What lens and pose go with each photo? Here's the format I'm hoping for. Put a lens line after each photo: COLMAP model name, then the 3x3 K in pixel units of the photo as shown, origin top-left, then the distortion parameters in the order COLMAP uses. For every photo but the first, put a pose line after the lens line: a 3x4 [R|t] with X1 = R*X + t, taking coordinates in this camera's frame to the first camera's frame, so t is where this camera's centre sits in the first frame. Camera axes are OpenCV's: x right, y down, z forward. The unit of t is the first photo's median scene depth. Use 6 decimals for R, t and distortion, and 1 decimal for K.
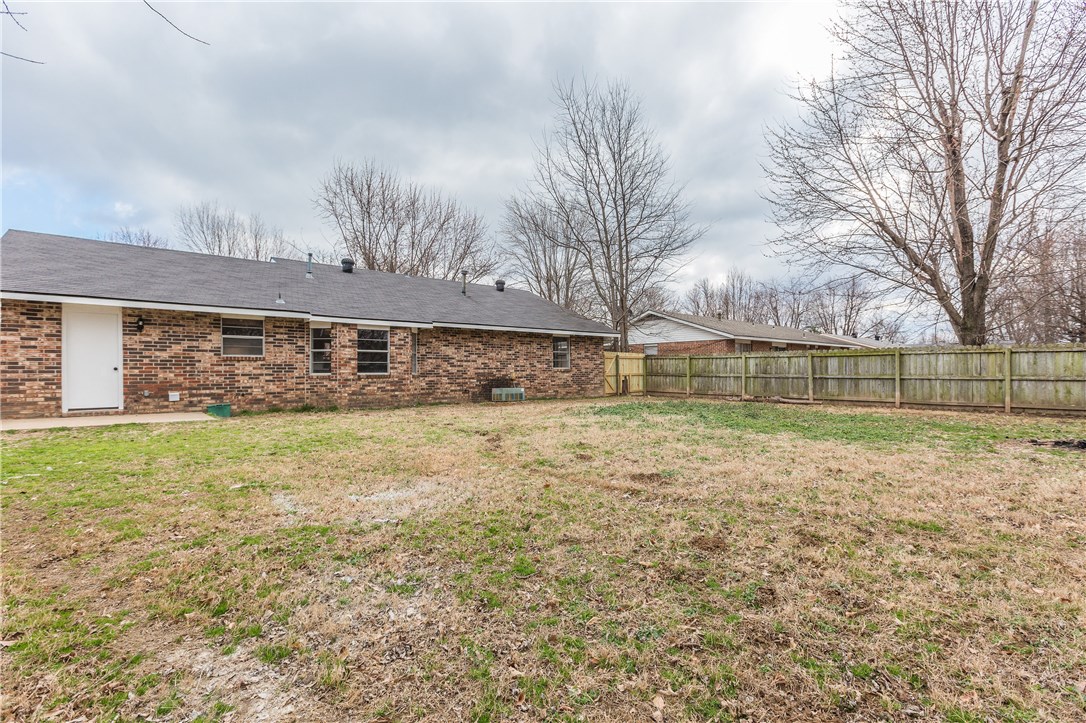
lens RADIAL K [[486.5, 0, 516.6], [0, 486.5, 363.8], [0, 0, 1]] dist [0.000180, -0.000618]
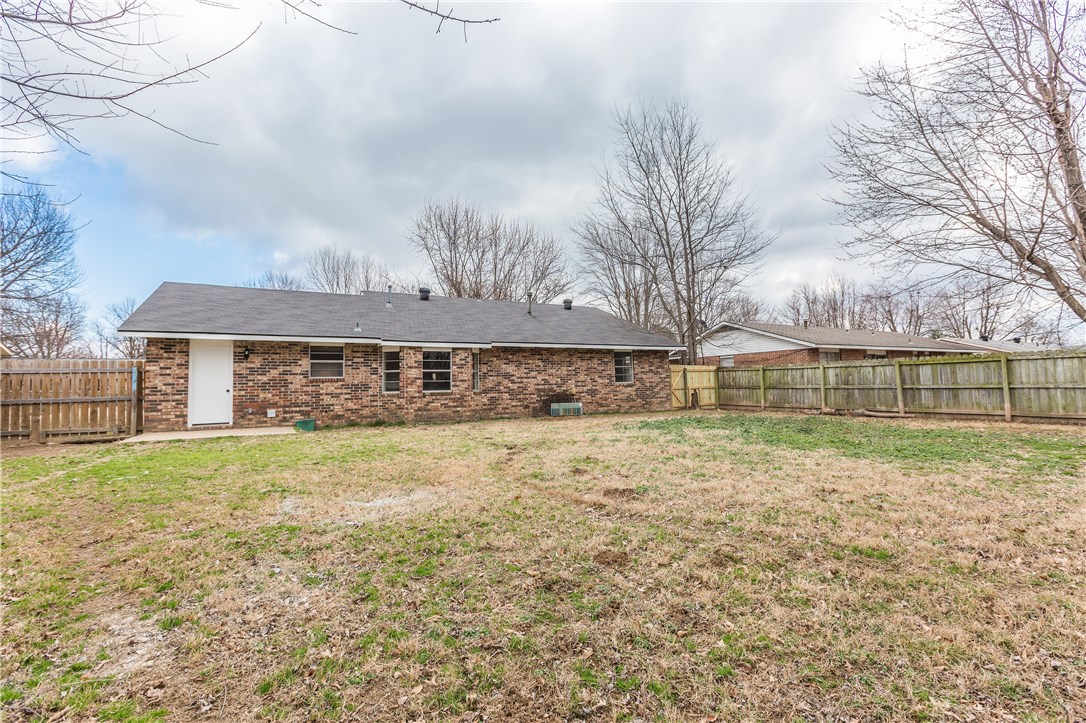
lens RADIAL K [[469.9, 0, 516.9], [0, 469.9, 352.0], [0, 0, 1]] dist [-0.000289, -0.000277]
pose [[0.979776, -0.031276, -0.197636, 0.086133], [0.020085, 0.998092, -0.058381, -0.002392], [0.199085, 0.053231, 0.978535, -0.007588]]
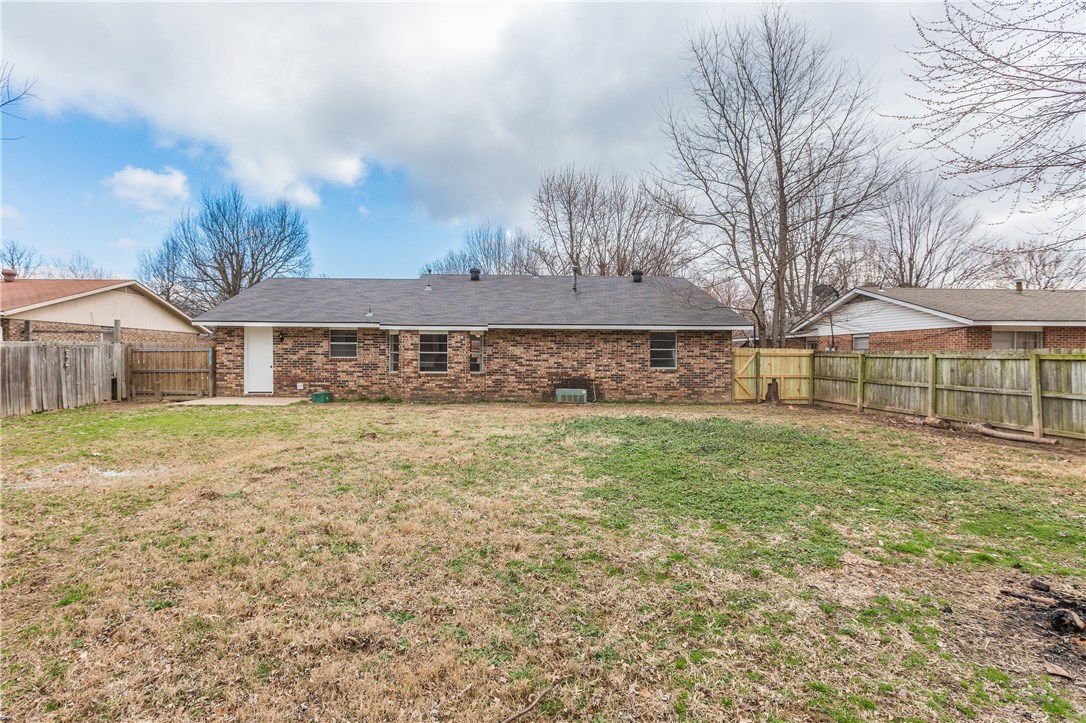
lens RADIAL K [[469.9, 0, 516.9], [0, 469.9, 352.0], [0, 0, 1]] dist [-0.000289, -0.000277]
pose [[0.801250, 0.002021, -0.598327, 0.486966], [0.000958, 0.999989, 0.004661, -0.030250], [0.598329, -0.004307, 0.801239, 0.203896]]
